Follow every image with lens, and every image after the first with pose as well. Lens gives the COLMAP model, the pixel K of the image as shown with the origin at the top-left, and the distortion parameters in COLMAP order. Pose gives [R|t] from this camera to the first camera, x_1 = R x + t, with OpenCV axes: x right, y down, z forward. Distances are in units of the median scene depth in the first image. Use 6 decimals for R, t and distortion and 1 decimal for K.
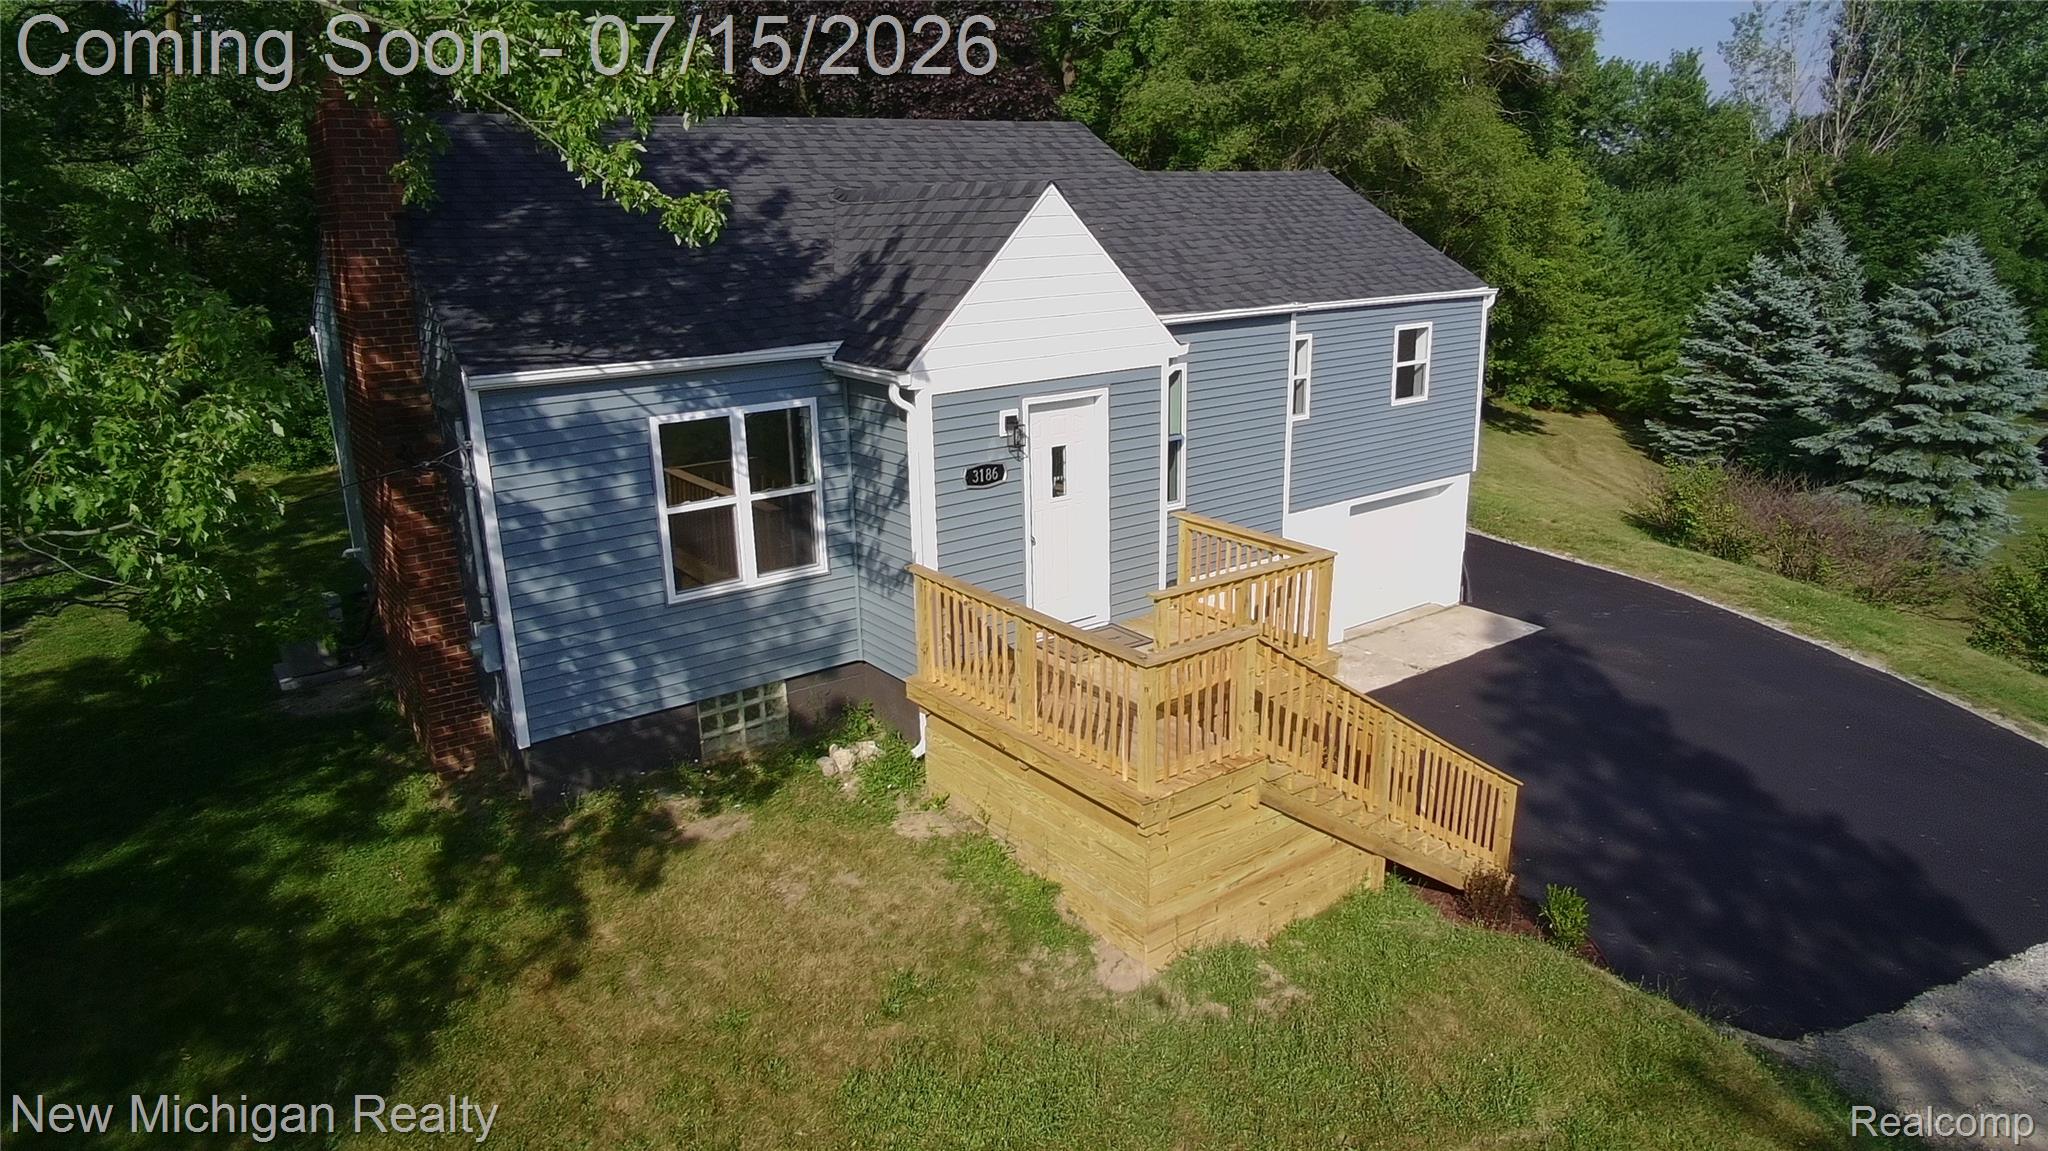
lens RADIAL K [[1275.6, 0, 1023.1], [0, 1275.6, 541.2], [0, 0, 1]] dist [-0.049537, 0.000228]
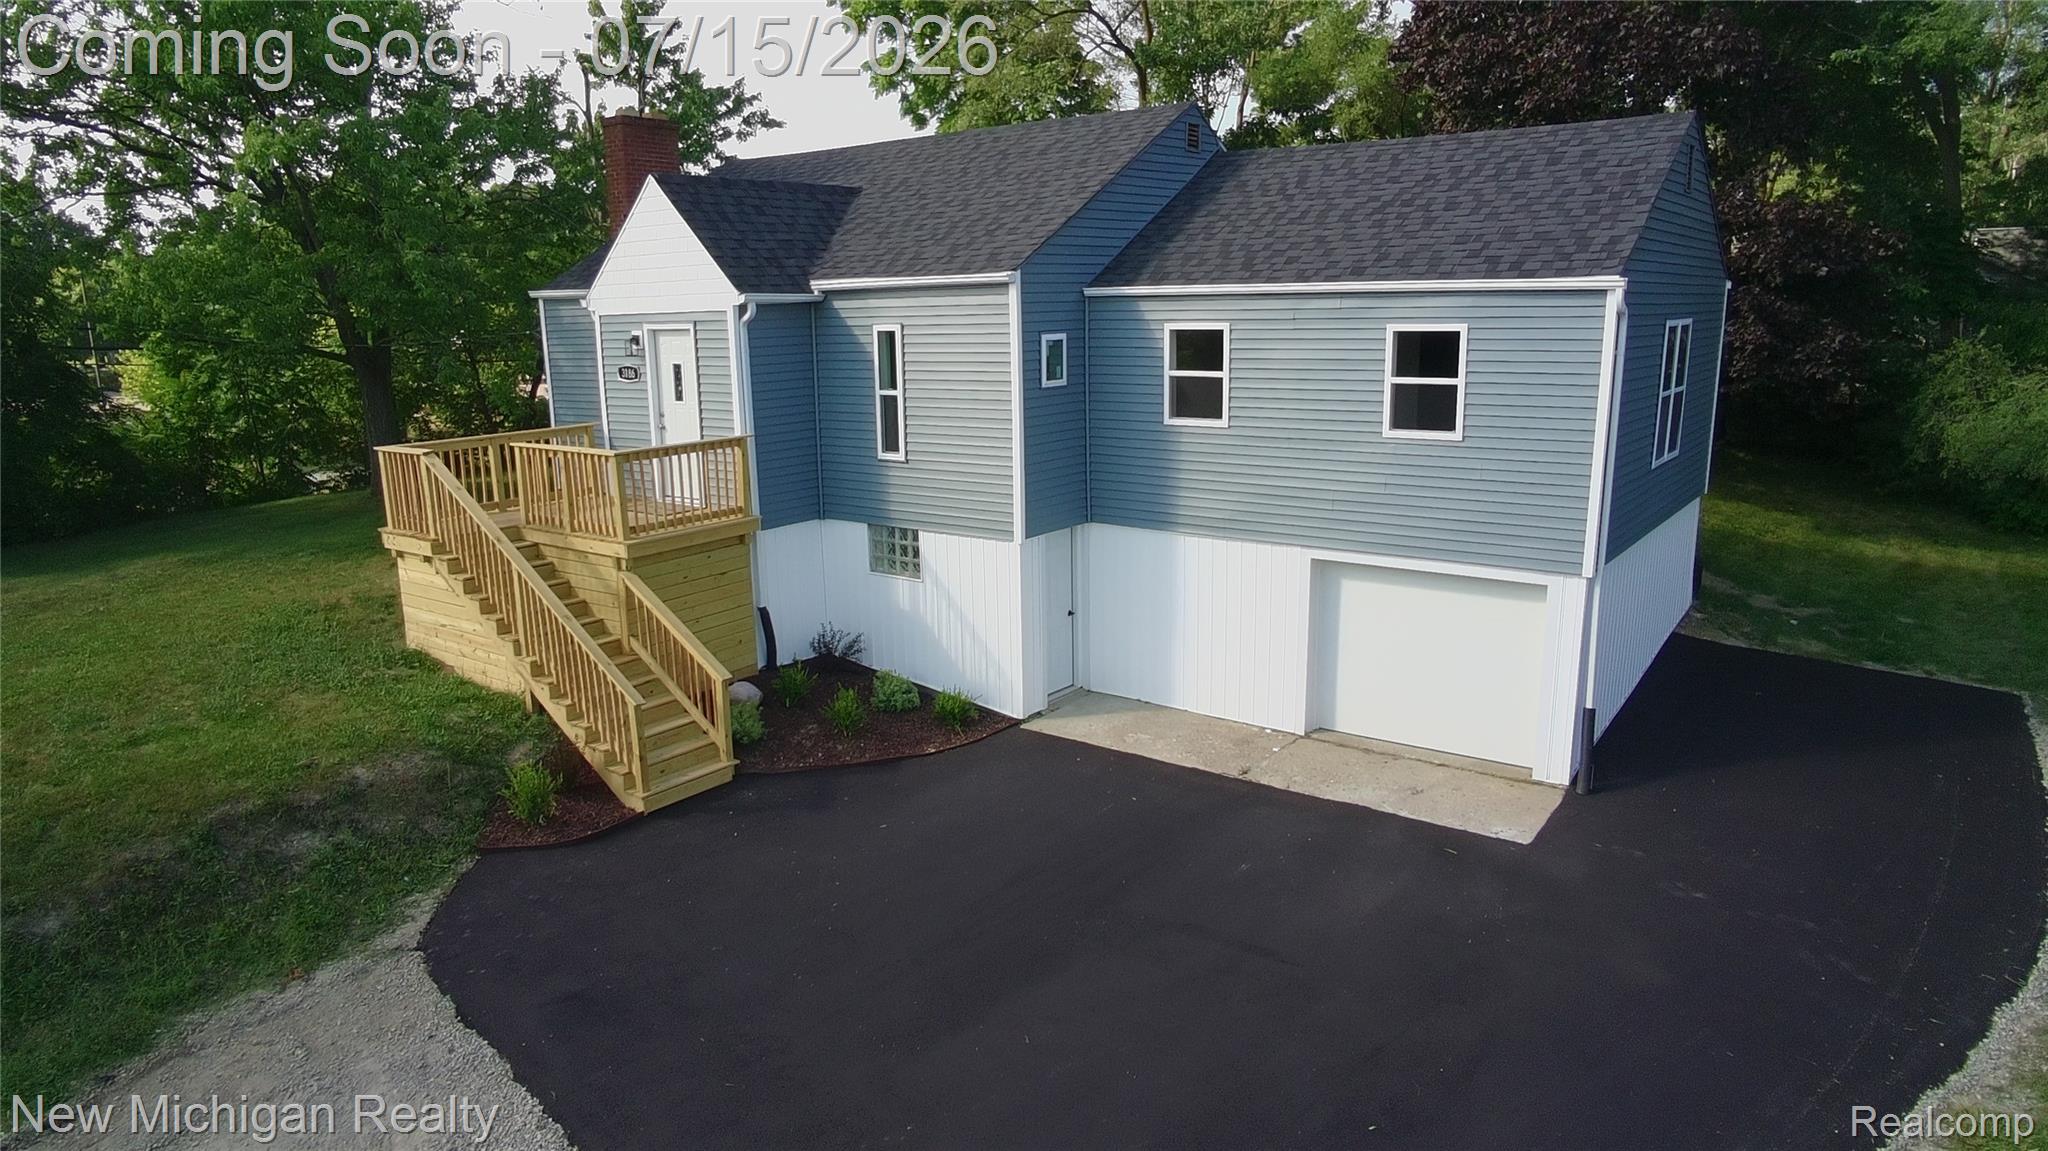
lens RADIAL K [[1277.8, 0, 1024.0], [0, 1277.8, 575.5], [0, 0, 1]] dist [-0.060879, 0.000350]
pose [[0.282837, 0.219302, -0.933761, 1.452533], [-0.227005, 0.961159, 0.156976, -0.154105], [0.931918, 0.167570, 0.321634, 0.941547]]
